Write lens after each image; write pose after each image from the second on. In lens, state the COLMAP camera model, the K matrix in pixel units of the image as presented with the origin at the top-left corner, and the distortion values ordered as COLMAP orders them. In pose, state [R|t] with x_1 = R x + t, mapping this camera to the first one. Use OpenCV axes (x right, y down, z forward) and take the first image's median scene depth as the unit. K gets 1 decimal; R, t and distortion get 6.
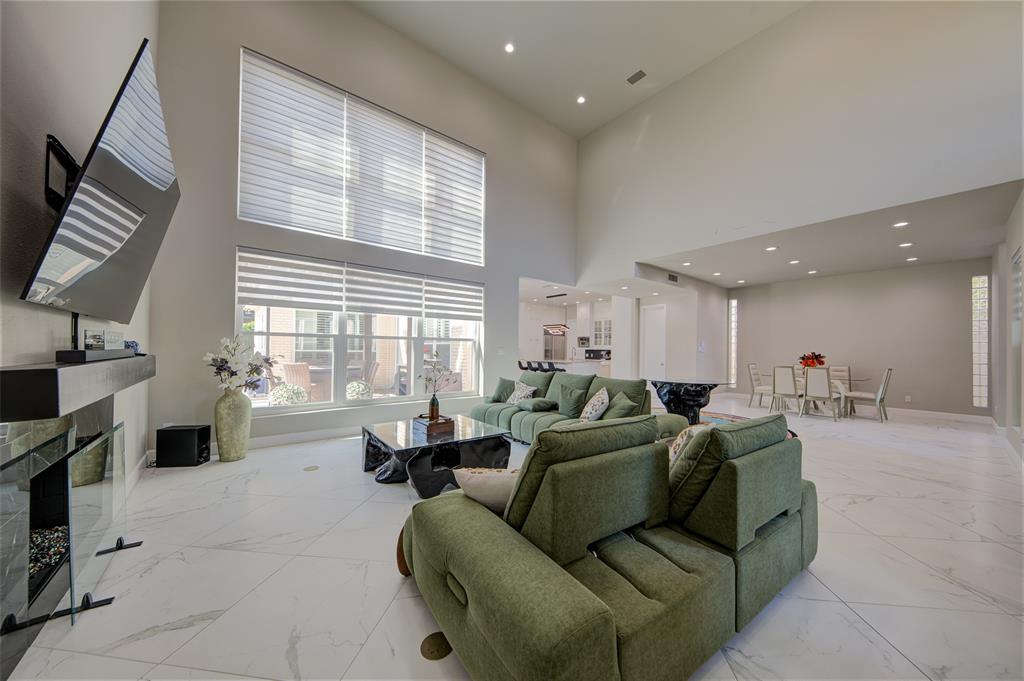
lens RADIAL K [[353.1, 0, 508.3], [0, 353.1, 349.5], [0, 0, 1]] dist [0.000140, 0.000008]
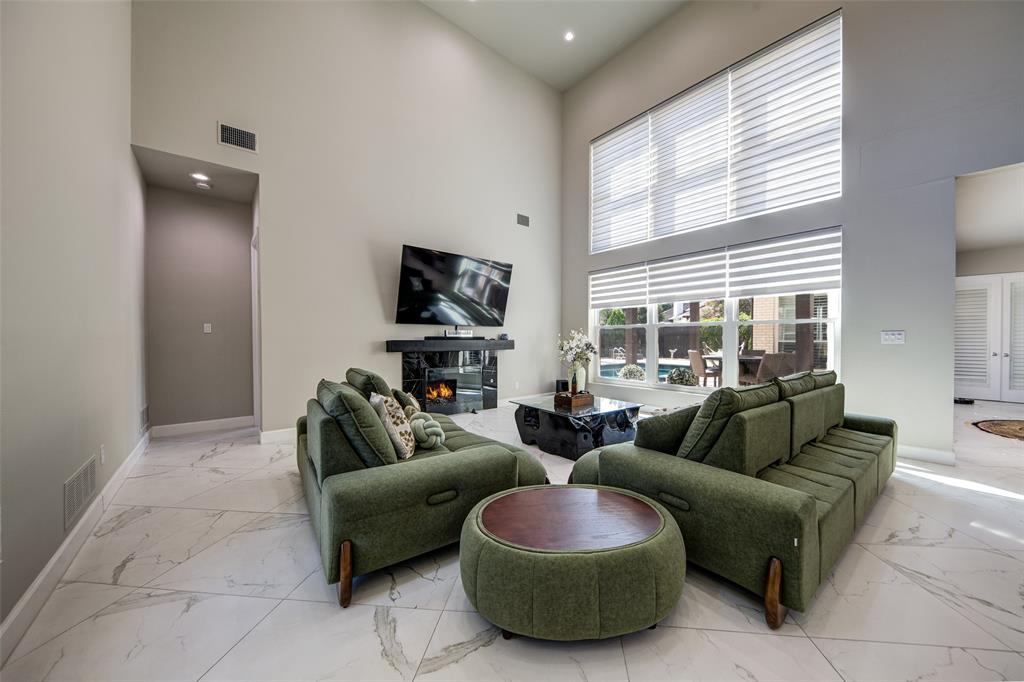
lens RADIAL K [[357.6, 0, 508.2], [0, 357.6, 337.6], [0, 0, 1]] dist [0.000112, -0.000050]
pose [[-0.010988, -0.011179, -0.999877, 0.610234], [0.007149, 0.999911, -0.011258, 0.007997], [0.999914, -0.007272, -0.010907, 0.496183]]
